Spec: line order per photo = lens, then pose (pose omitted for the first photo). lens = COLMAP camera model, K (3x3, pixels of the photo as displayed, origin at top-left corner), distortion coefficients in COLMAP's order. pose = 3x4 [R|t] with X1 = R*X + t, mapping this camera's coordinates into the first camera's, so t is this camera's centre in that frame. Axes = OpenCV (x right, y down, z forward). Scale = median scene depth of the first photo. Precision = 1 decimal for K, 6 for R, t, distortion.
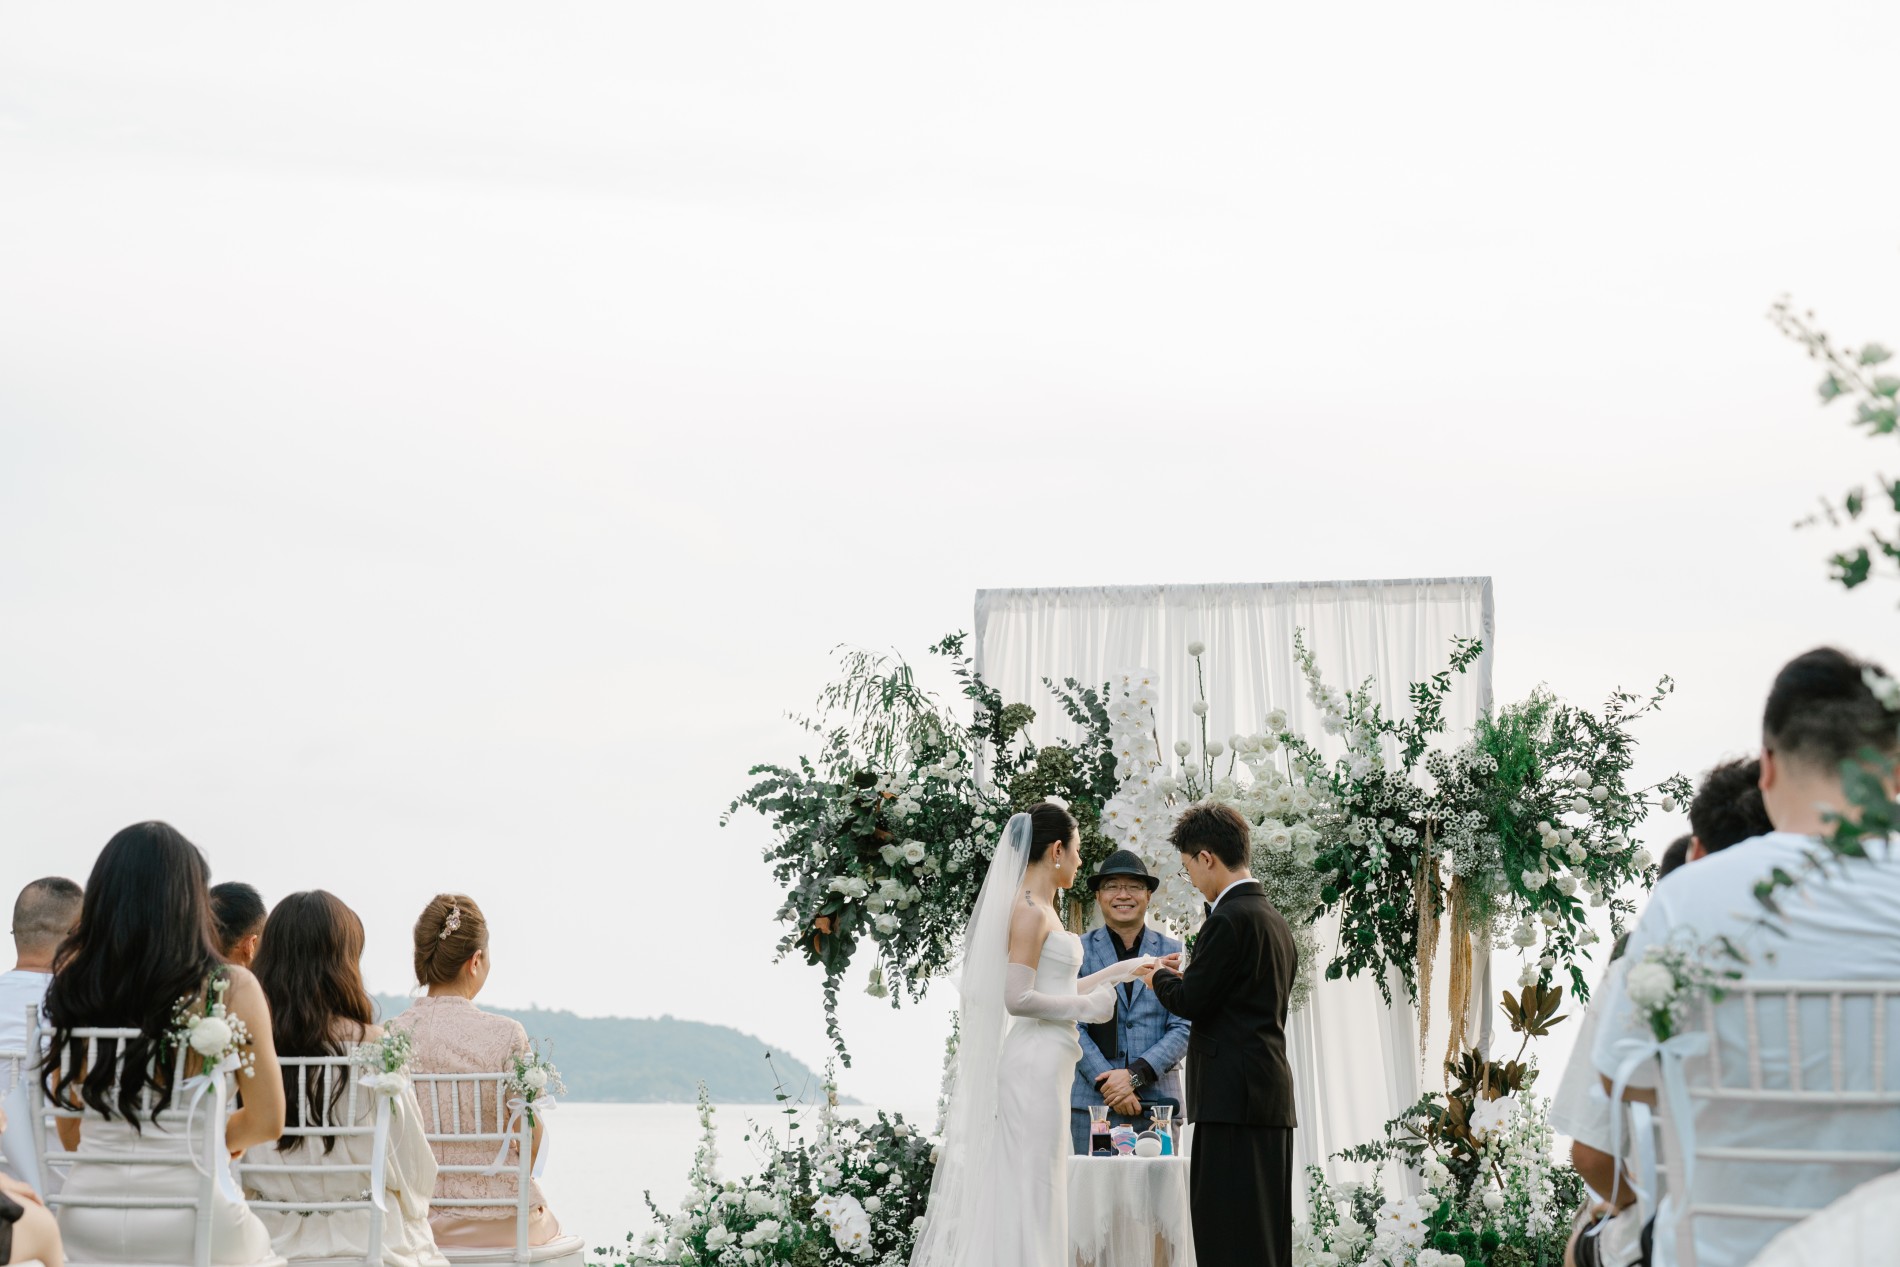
lens RADIAL K [[3377.3, 0, 911.6], [0, 3377.3, 700.8], [0, 0, 1]] dist [0.244946, 0.000000]
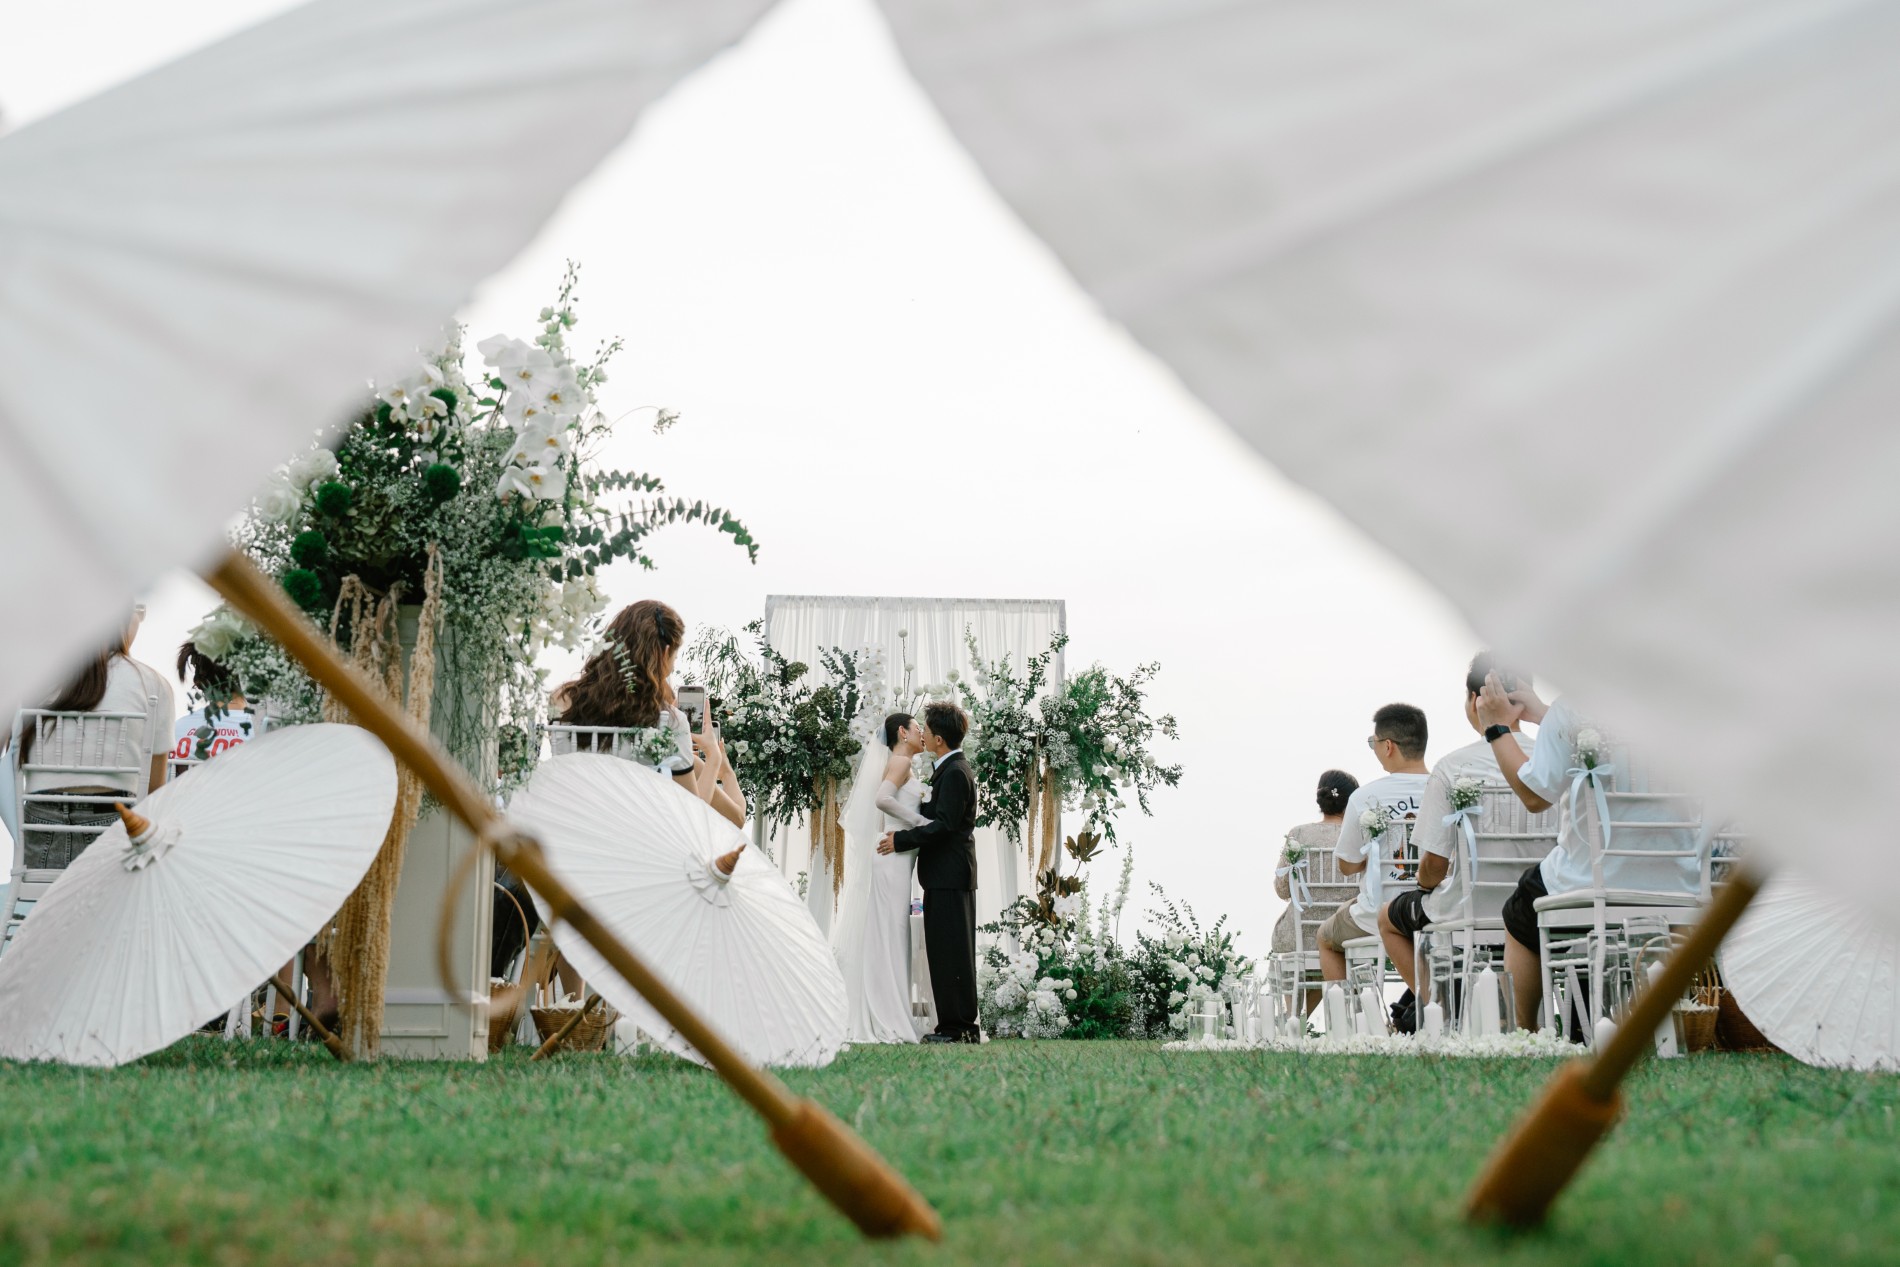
lens RADIAL K [[2106.8, 0, 900.1], [0, 2106.8, 619.1], [0, 0, 1]] dist [-0.000983, 0.000000]
pose [[0.972417, 0.042956, 0.229259, -0.163889], [-0.032234, 0.998213, -0.050311, 0.031280], [-0.231010, 0.041533, 0.972064, -0.036829]]
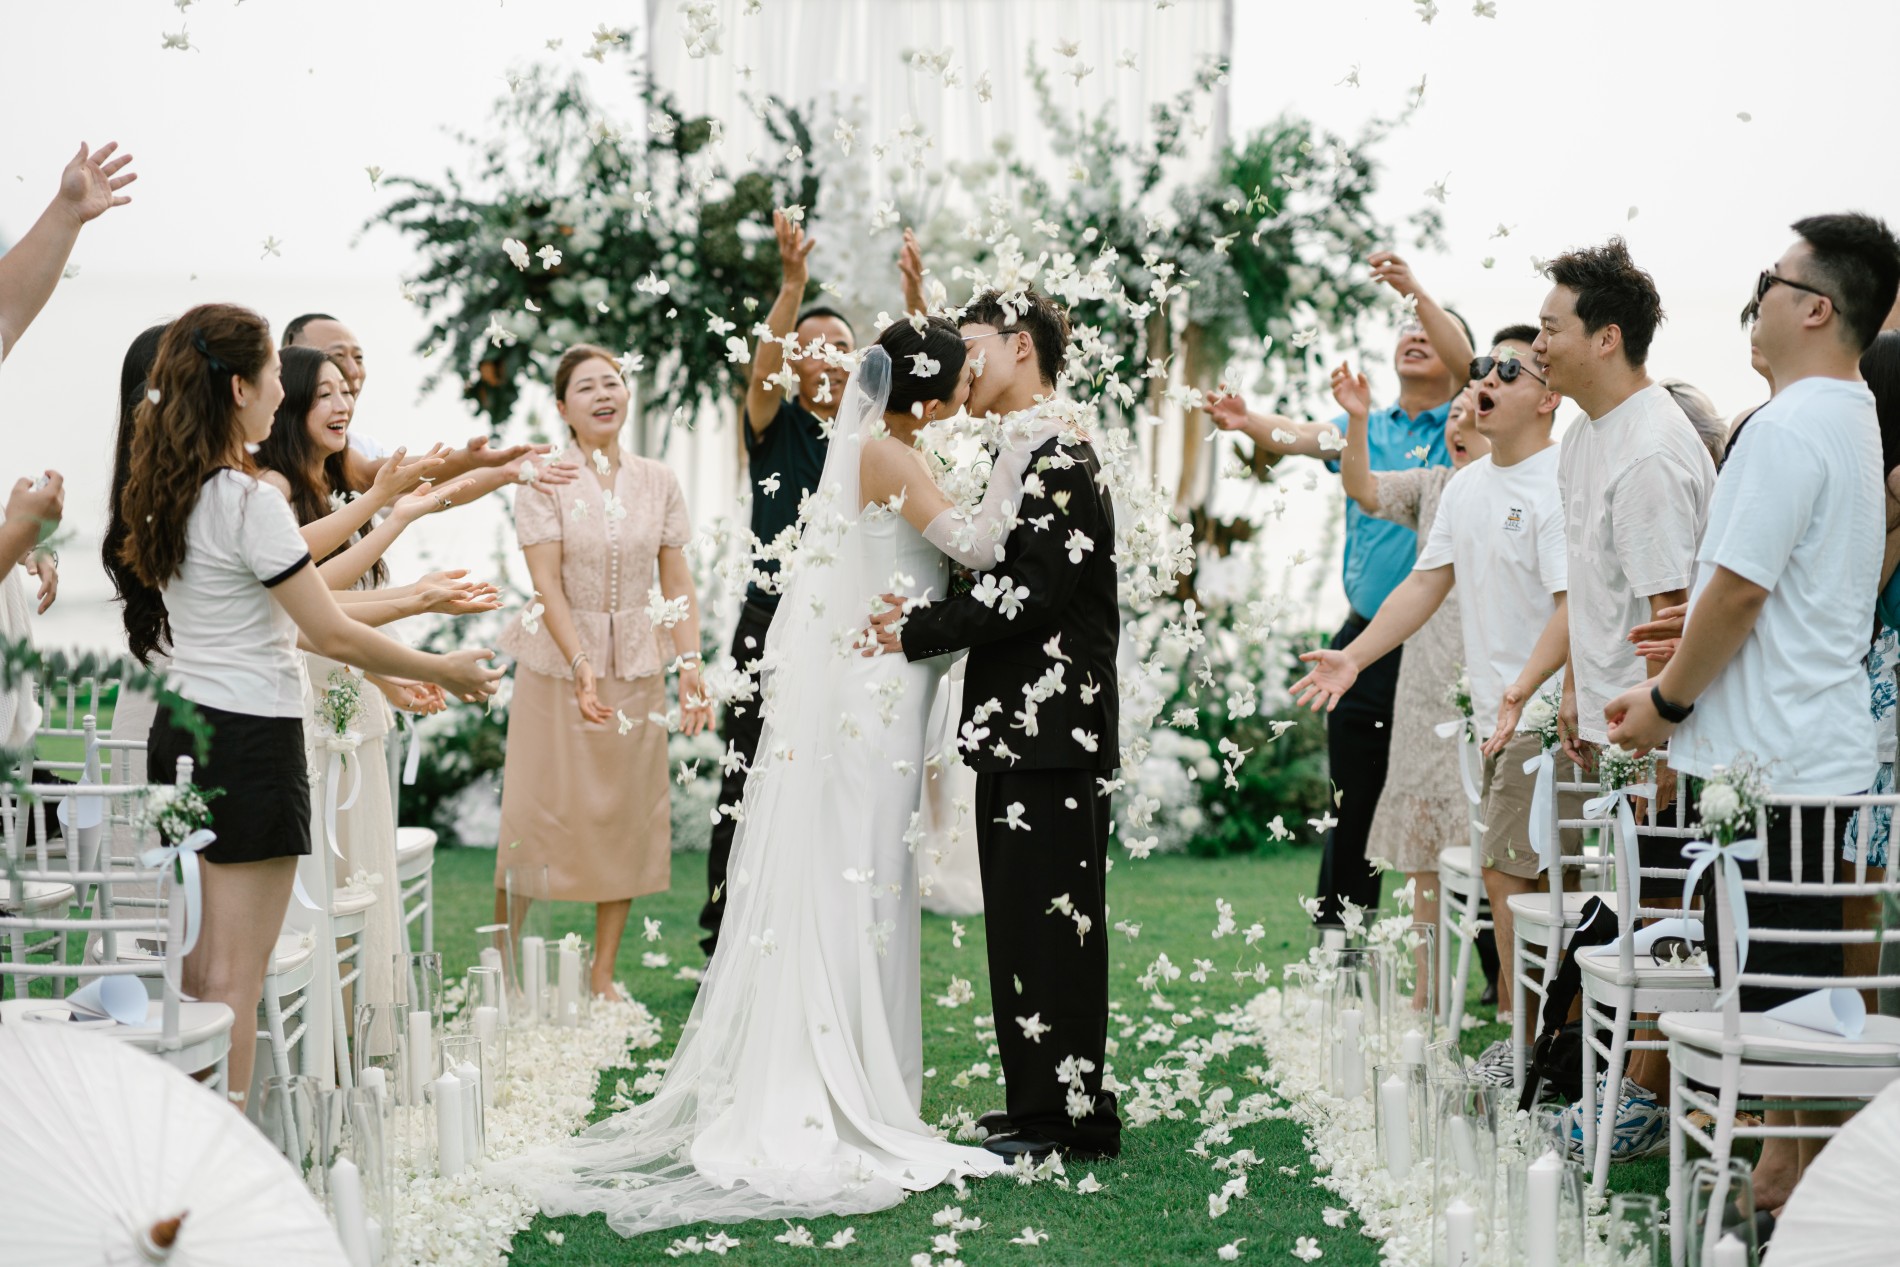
lens RADIAL K [[4505.9, 0, 908.6], [0, 4505.9, 682.2], [0, 0, 1]] dist [0.077372, 0.000000]
pose [[0.985620, -0.015513, 0.168261, -0.116654], [-0.019676, 0.978466, 0.205469, -0.097854], [-0.167825, -0.205825, 0.964091, -0.163861]]
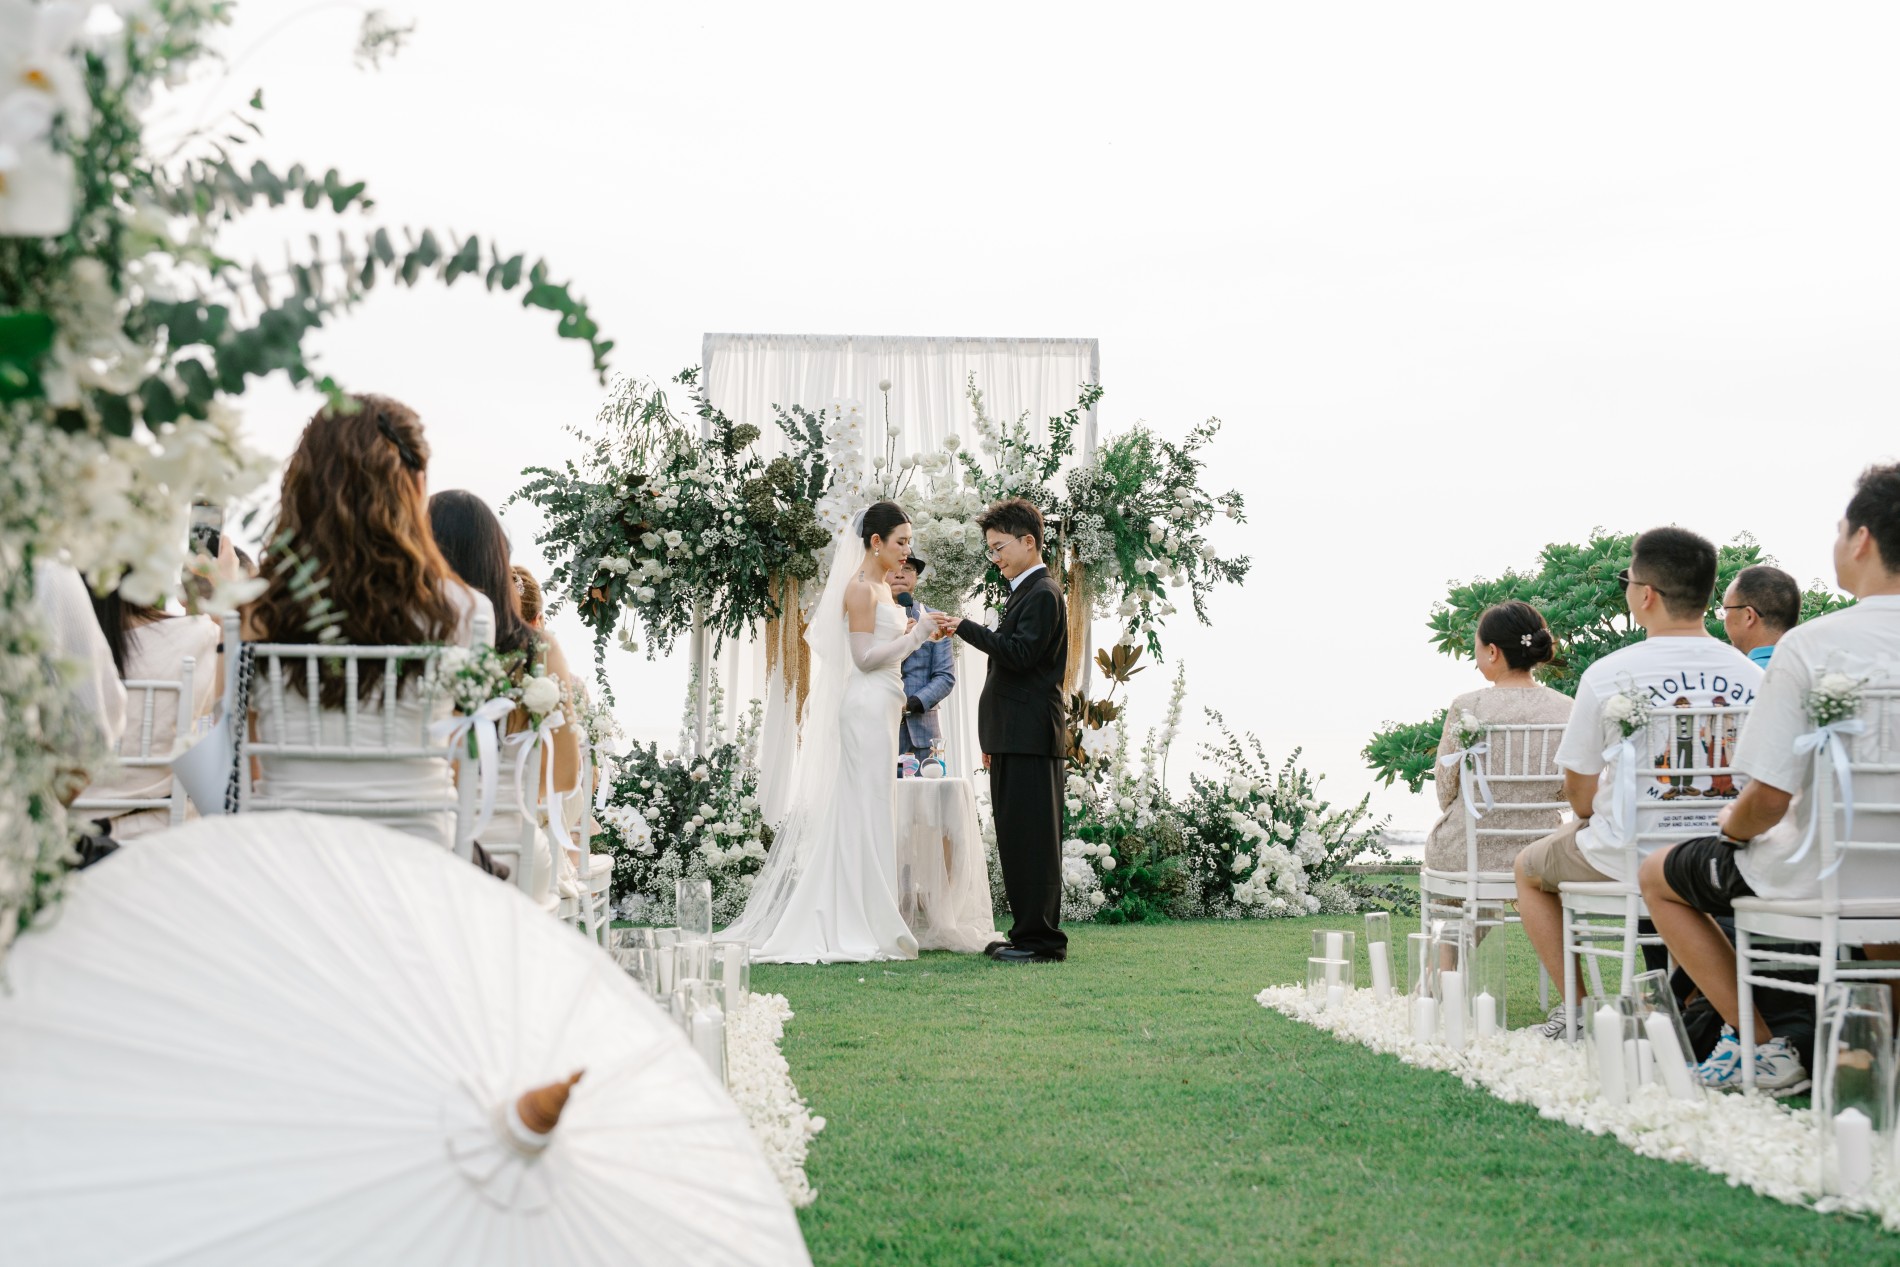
lens RADIAL K [[2312.8, 0, 903.6], [0, 2312.8, 670.6], [0, 0, 1]] dist [0.080852, 0.000000]
pose [[0.968909, 0.004393, 0.247378, -0.129280], [-0.028338, 0.995233, 0.093319, 0.010452], [-0.245789, -0.097428, 0.964415, 0.133989]]
